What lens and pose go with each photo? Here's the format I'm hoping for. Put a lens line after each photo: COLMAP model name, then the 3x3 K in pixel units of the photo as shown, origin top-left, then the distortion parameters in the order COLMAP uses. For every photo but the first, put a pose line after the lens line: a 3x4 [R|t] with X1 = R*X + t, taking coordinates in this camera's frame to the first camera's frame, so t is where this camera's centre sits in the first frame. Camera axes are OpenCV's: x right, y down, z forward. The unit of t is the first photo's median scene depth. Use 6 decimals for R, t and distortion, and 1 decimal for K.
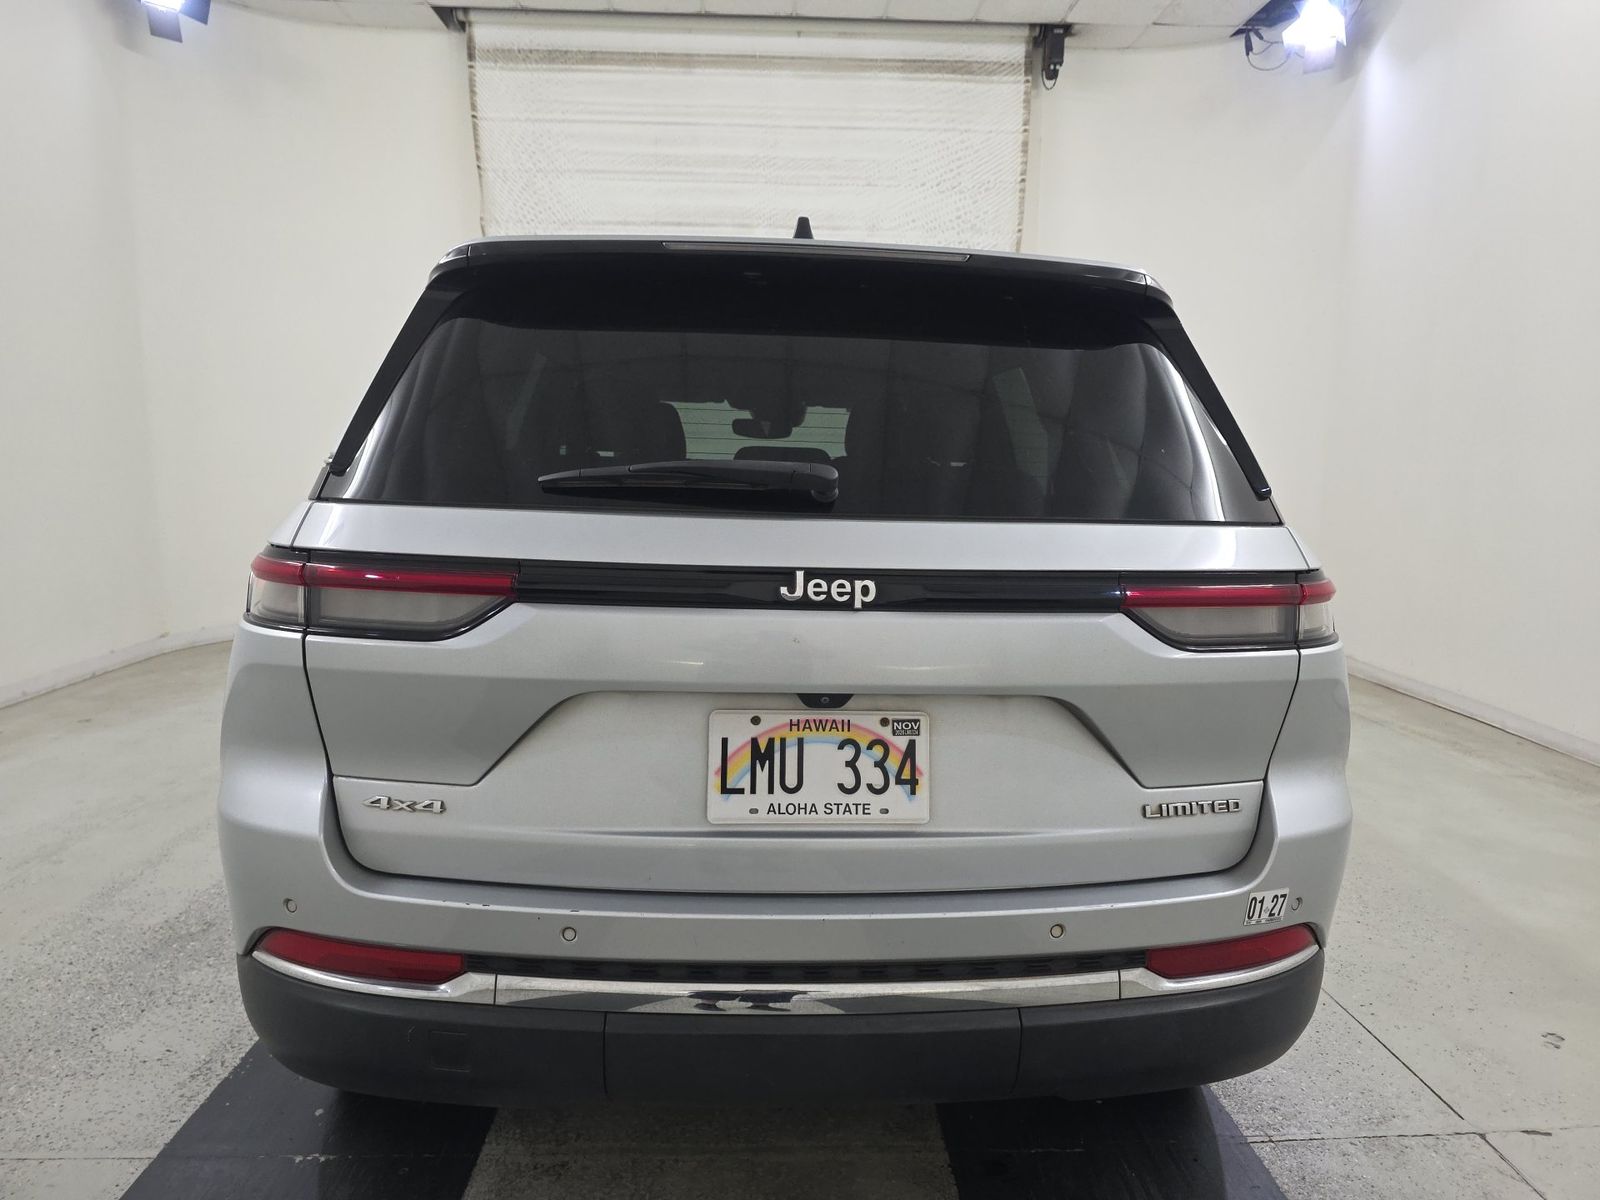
lens RADIAL K [[1098.9, 0, 775.6], [0, 1098.9, 580.2], [0, 0, 1]] dist [0.037558, -0.027353]
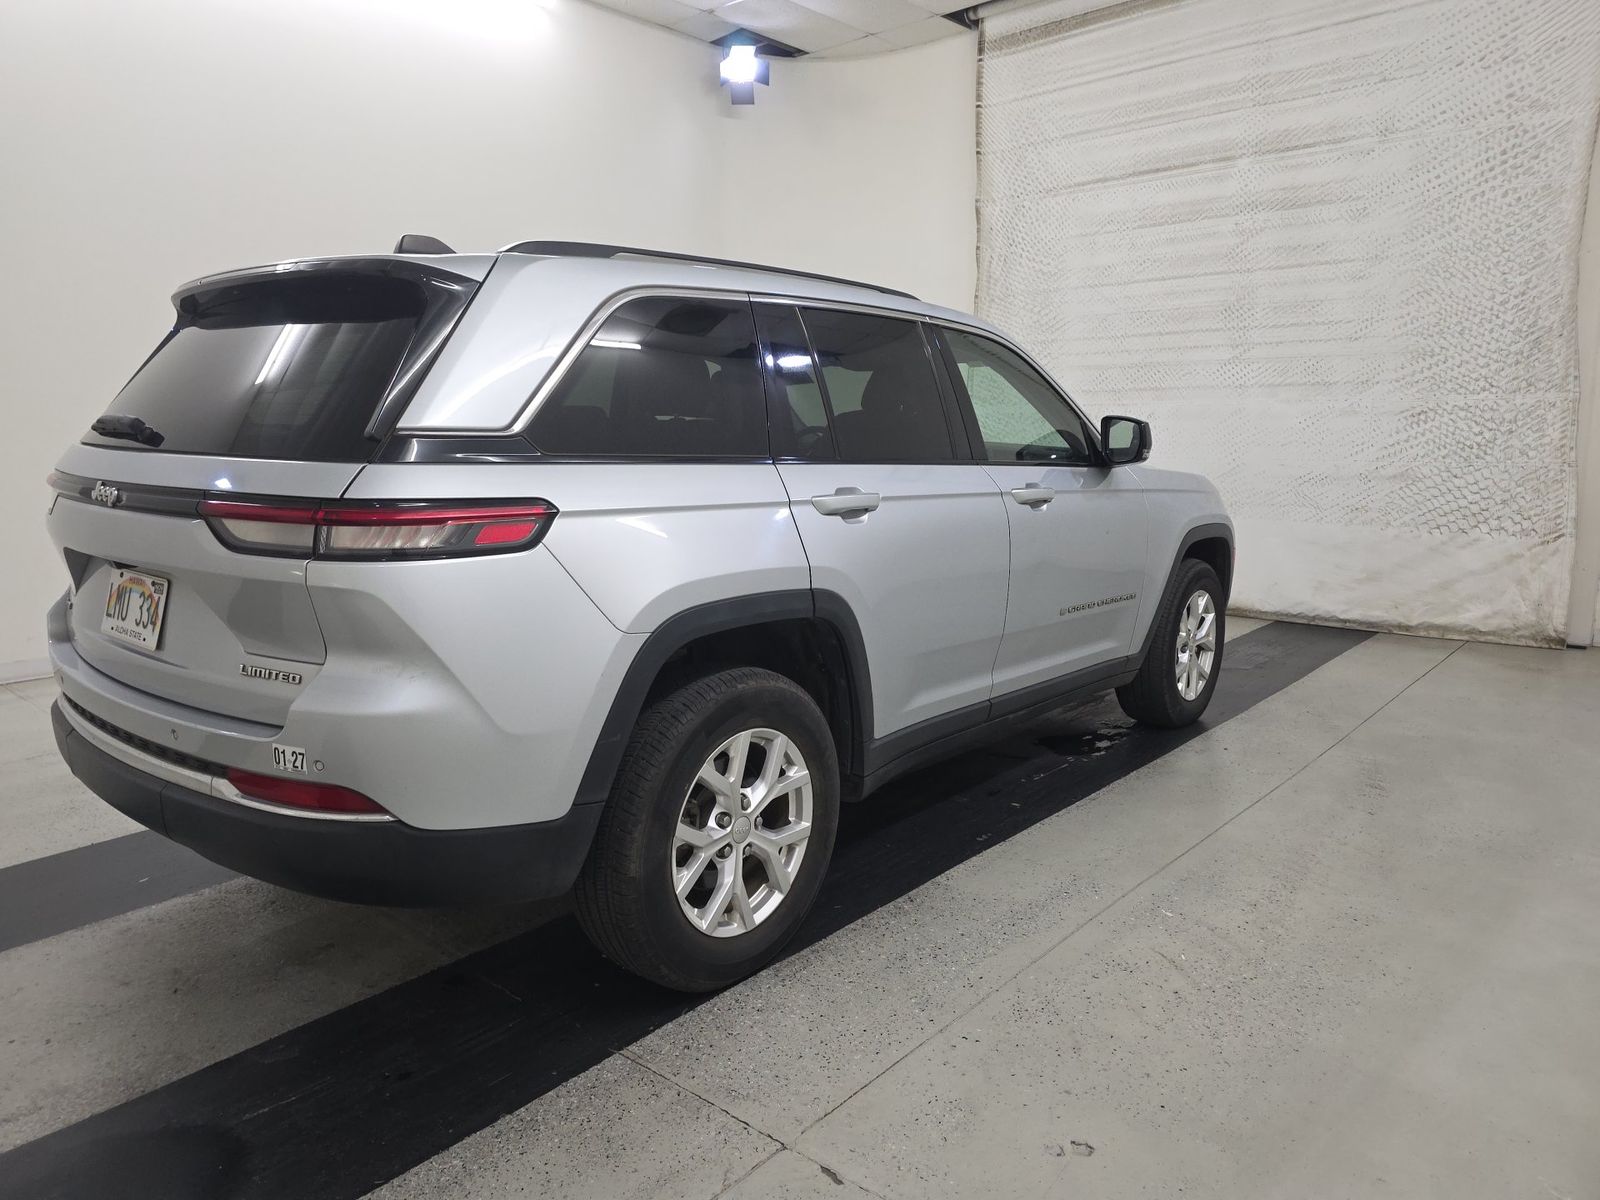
lens RADIAL K [[1098.9, 0, 802.2], [0, 1098.9, 560.1], [0, 0, 1]] dist [0.037558, -0.027353]
pose [[0.712007, 0.070909, -0.698582, 0.392471], [-0.063276, 0.997320, 0.036740, -0.003864], [0.699315, 0.018044, 0.714586, 0.112671]]
